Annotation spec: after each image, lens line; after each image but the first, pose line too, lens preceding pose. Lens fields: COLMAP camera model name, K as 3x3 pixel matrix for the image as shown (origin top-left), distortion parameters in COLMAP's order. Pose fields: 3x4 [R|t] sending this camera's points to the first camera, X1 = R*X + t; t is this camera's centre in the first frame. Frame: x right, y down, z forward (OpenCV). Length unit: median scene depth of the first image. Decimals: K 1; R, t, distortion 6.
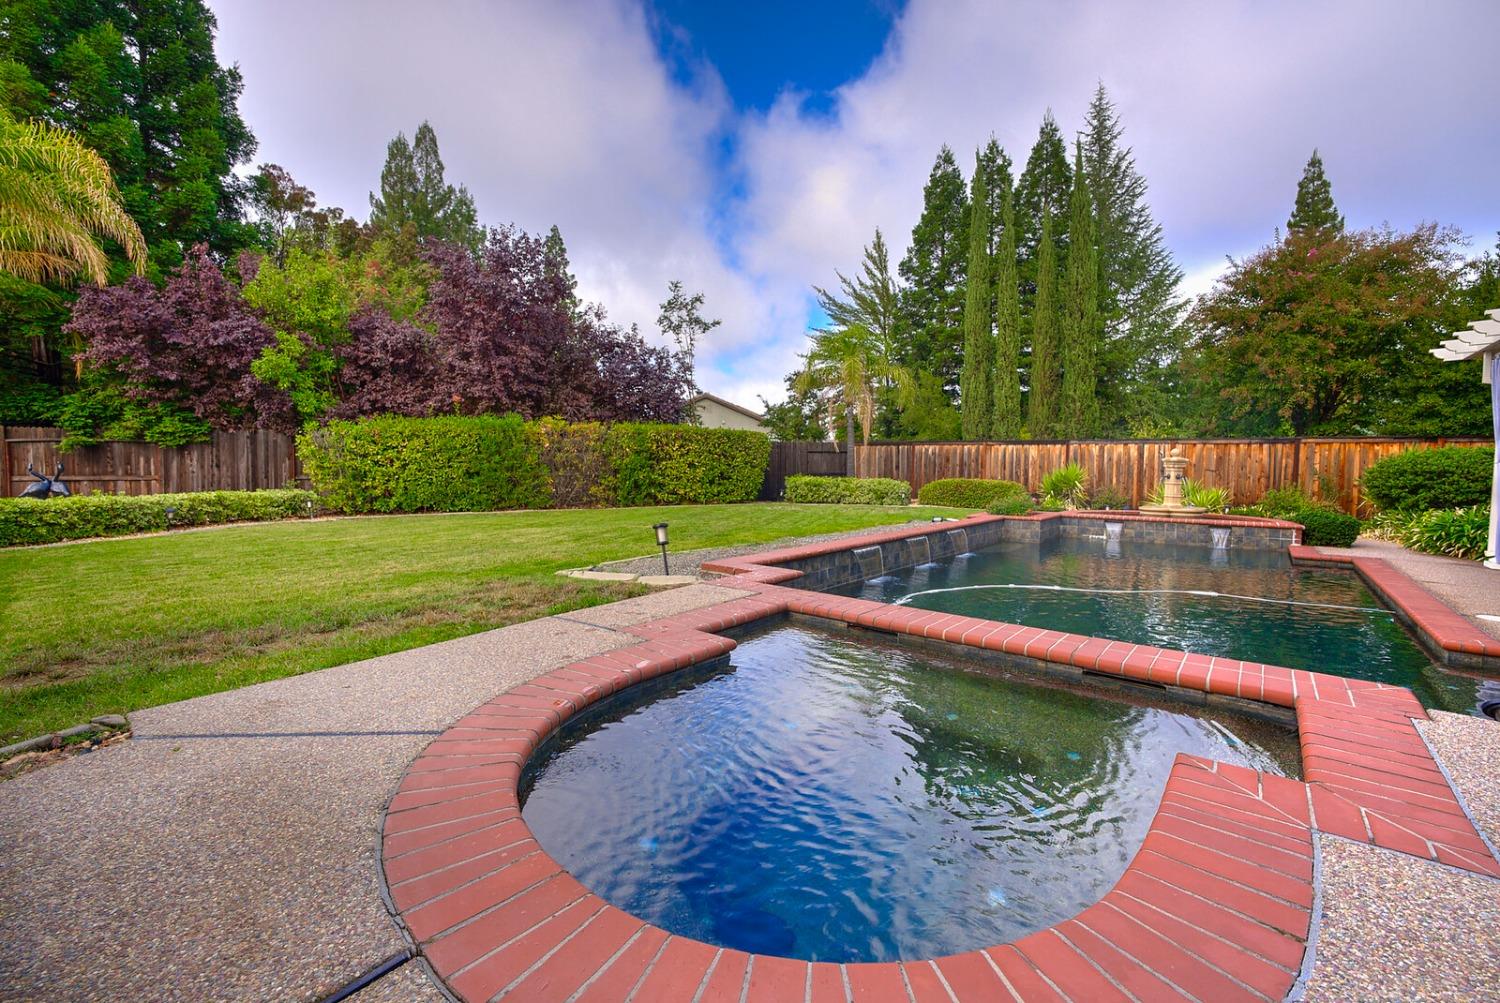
lens RADIAL K [[610.3, 0, 752.0], [0, 610.3, 495.4], [0, 0, 1]] dist [-0.010907, -0.000205]
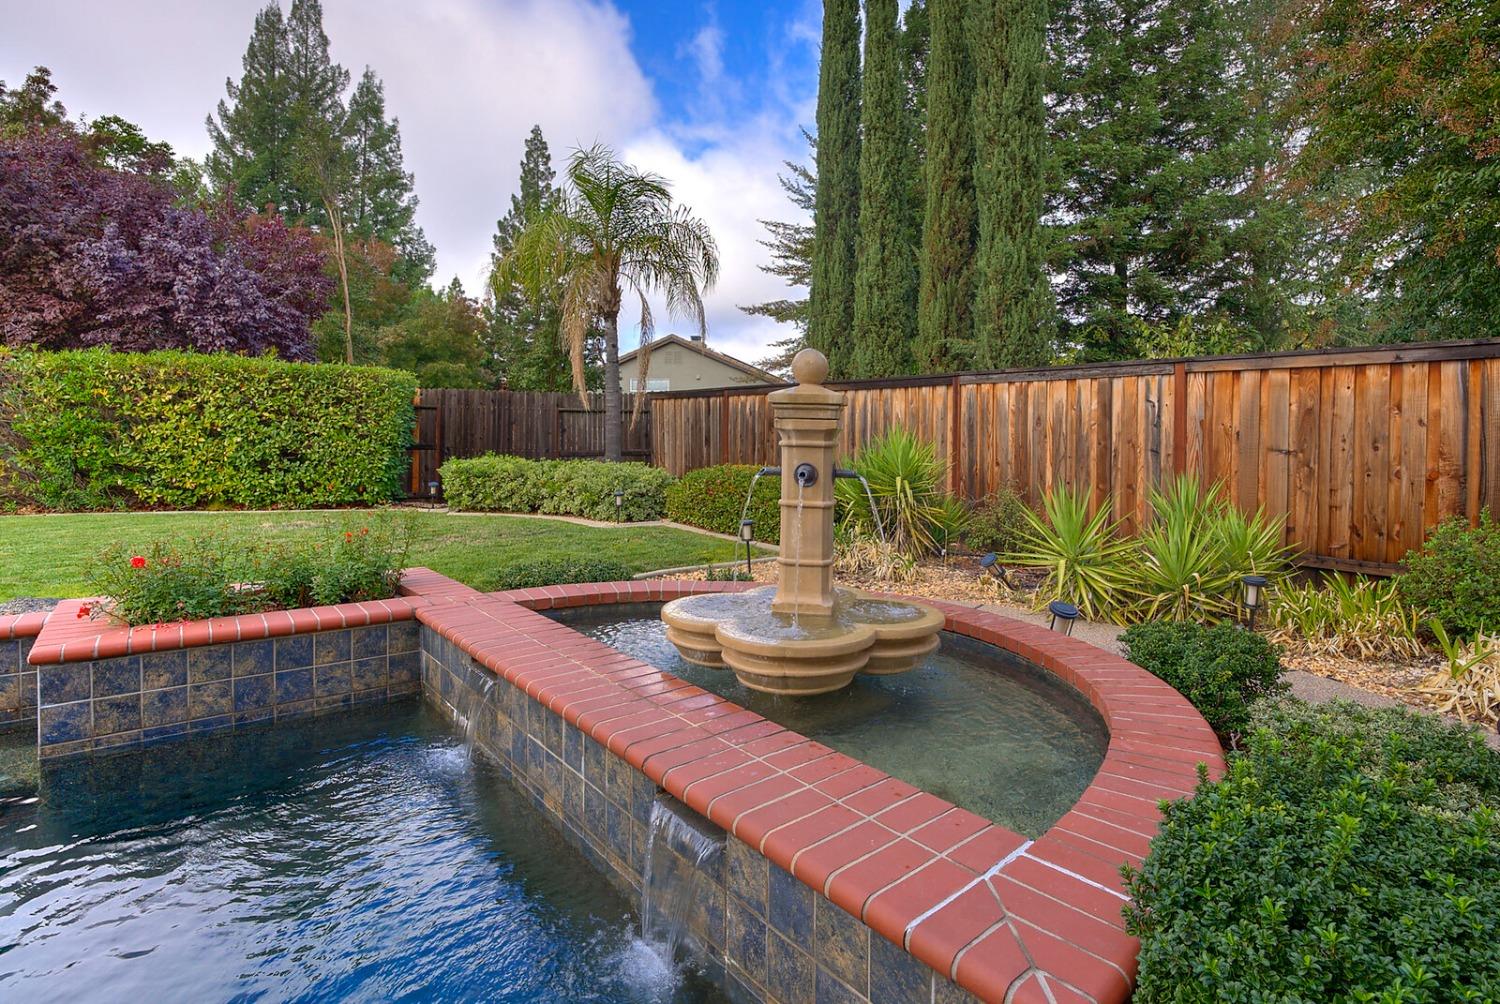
lens RADIAL K [[743.1, 0, 786.1], [0, 743.1, 457.2], [0, 0, 1]] dist [-0.005567, -0.001060]
pose [[0.982341, 0.010739, -0.186790, 0.532171], [-0.016385, 0.999454, -0.028708, -0.020481], [0.186379, 0.031262, 0.981980, 0.520659]]
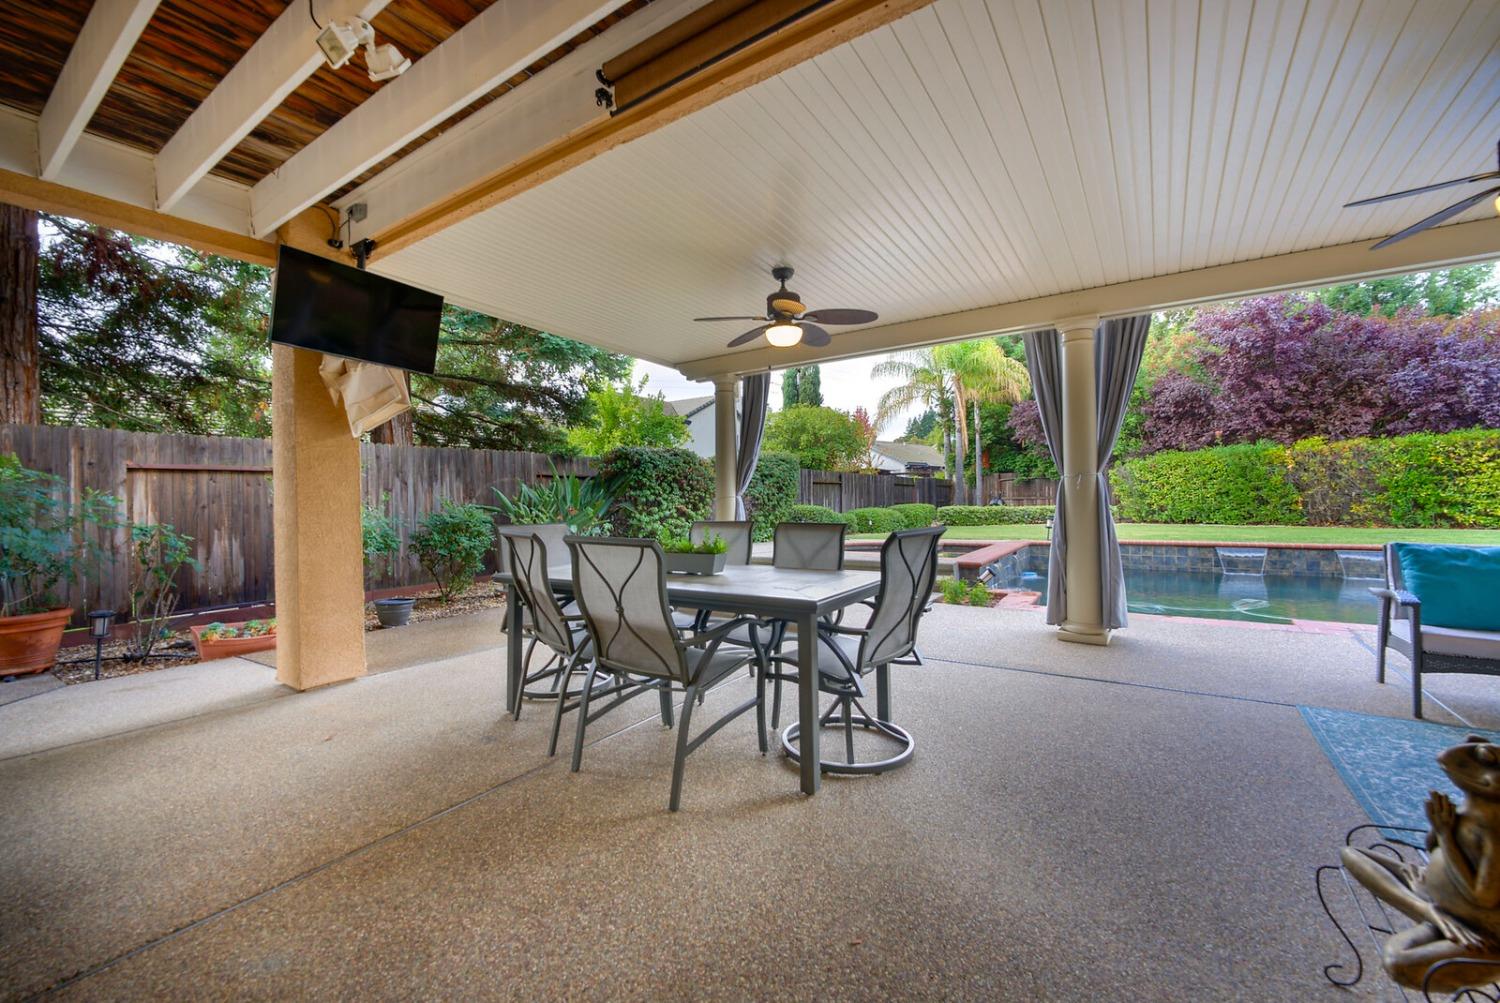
lens RADIAL K [[610.3, 0, 752.0], [0, 610.3, 495.4], [0, 0, 1]] dist [-0.010907, -0.000205]
pose [[0.116720, -0.008476, -0.993129, 0.599615], [-0.027280, 0.999559, -0.011737, 0.007805], [0.992790, 0.028462, 0.116437, -0.078225]]
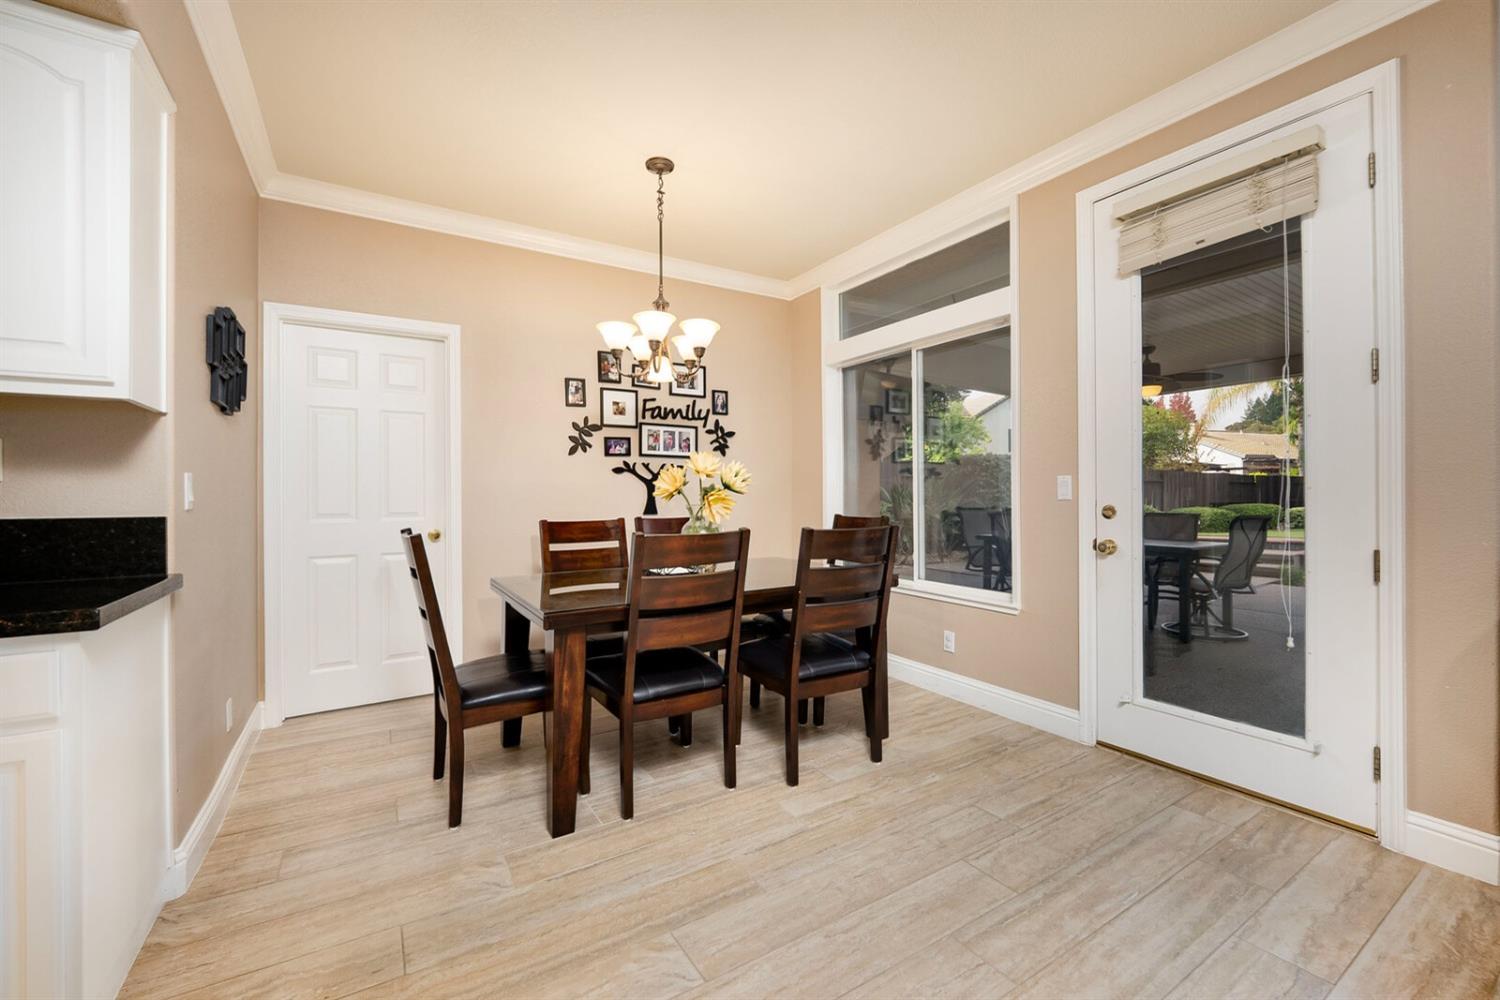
lens RADIAL K [[610.3, 0, 752.0], [0, 610.3, 493.9], [0, 0, 1]] dist [-0.010907, -0.000205]
pose [[-0.310981, -0.004380, -0.950406, 0.815617], [-0.039195, 0.999198, 0.008220, 0.010566], [0.949607, 0.039807, -0.310904, -0.161957]]
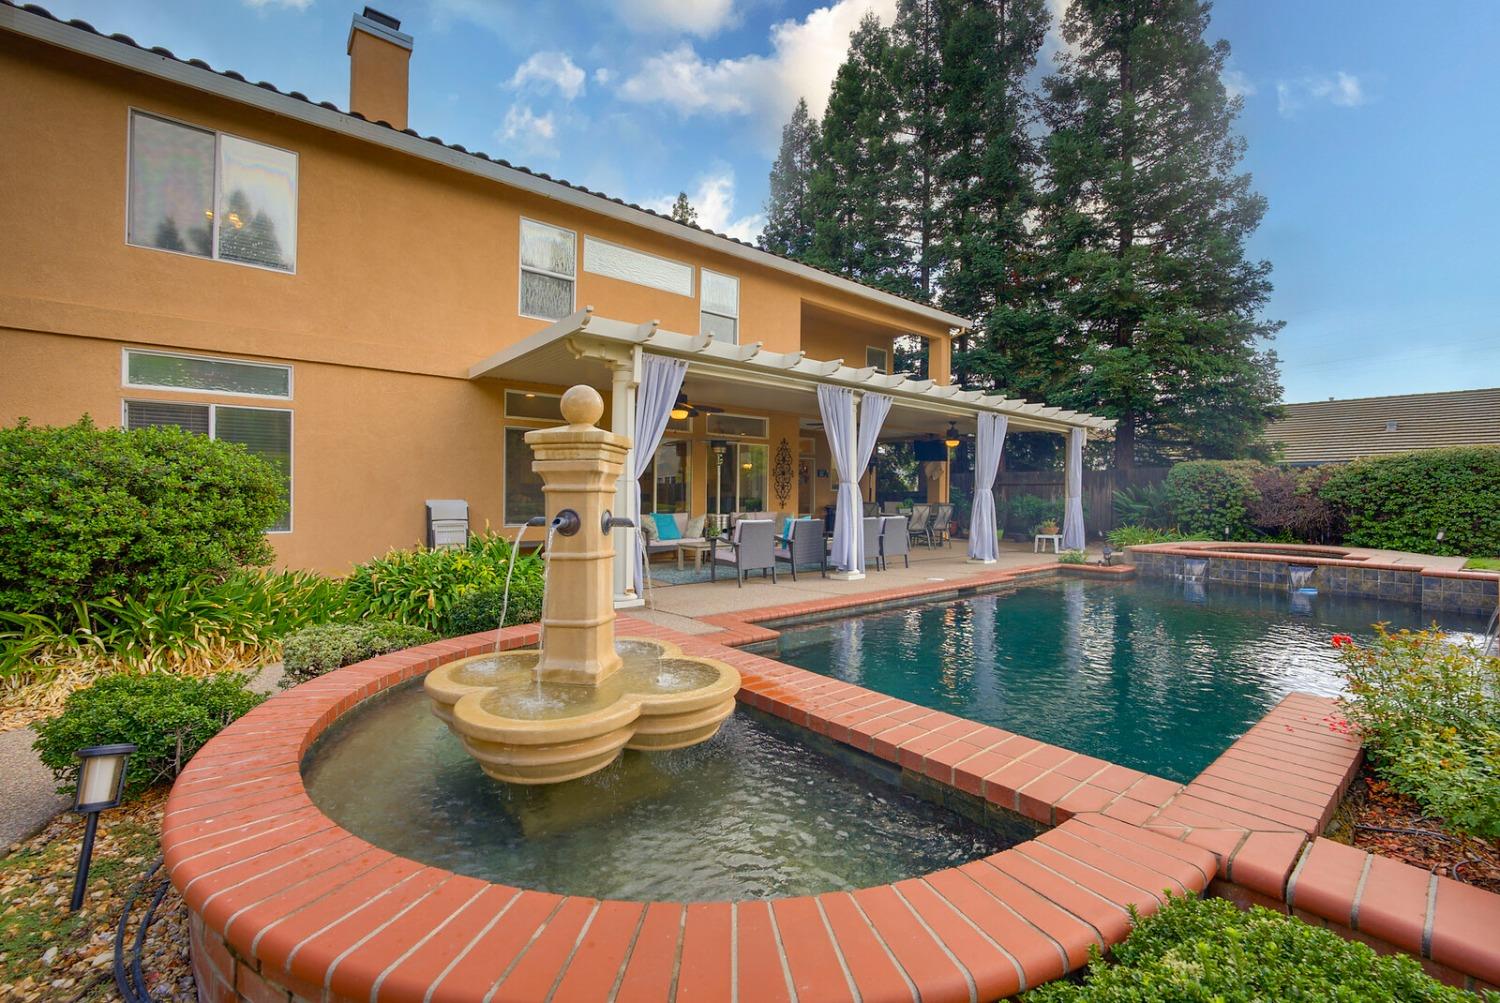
lens RADIAL K [[610.3, 0, 752.0], [0, 610.3, 495.4], [0, 0, 1]] dist [-0.010907, -0.000205]
pose [[-0.980599, -0.011614, 0.195678, 0.428150], [-0.003508, 0.999123, 0.041720, -0.030536], [-0.195991, 0.040224, -0.979780, 0.845824]]
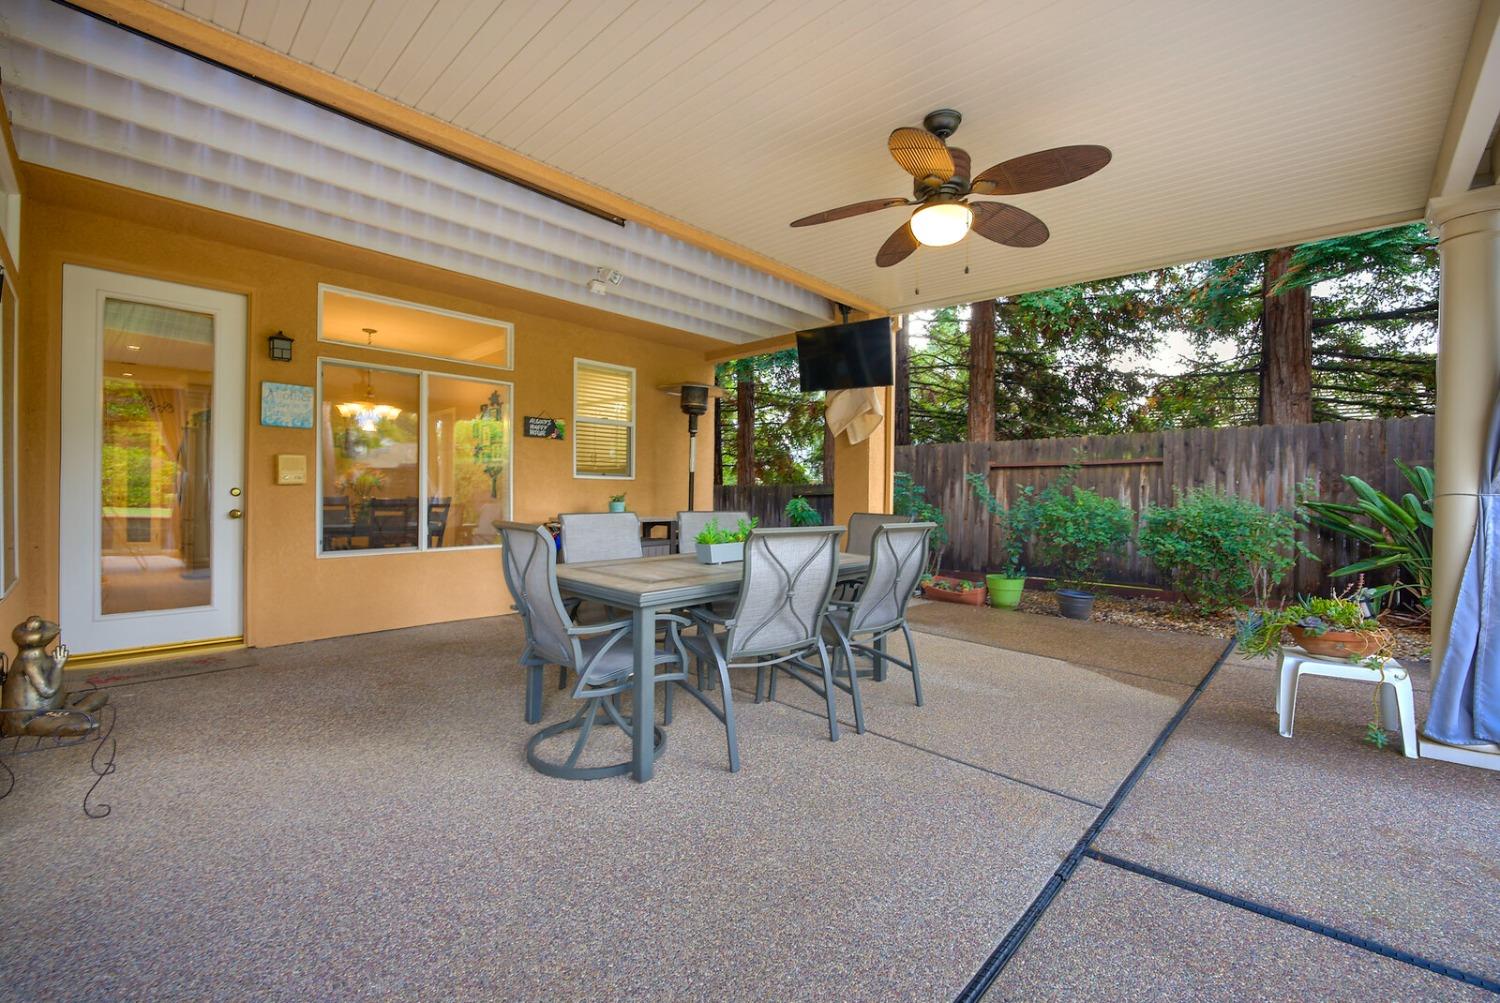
lens RADIAL K [[610.3, 0, 752.0], [0, 610.3, 495.4], [0, 0, 1]] dist [-0.010907, -0.000205]
pose [[-0.997629, -0.013493, 0.067489, 0.362649], [-0.010233, 0.998775, 0.048415, -0.001561], [-0.068059, 0.047610, -0.996545, 0.140272]]
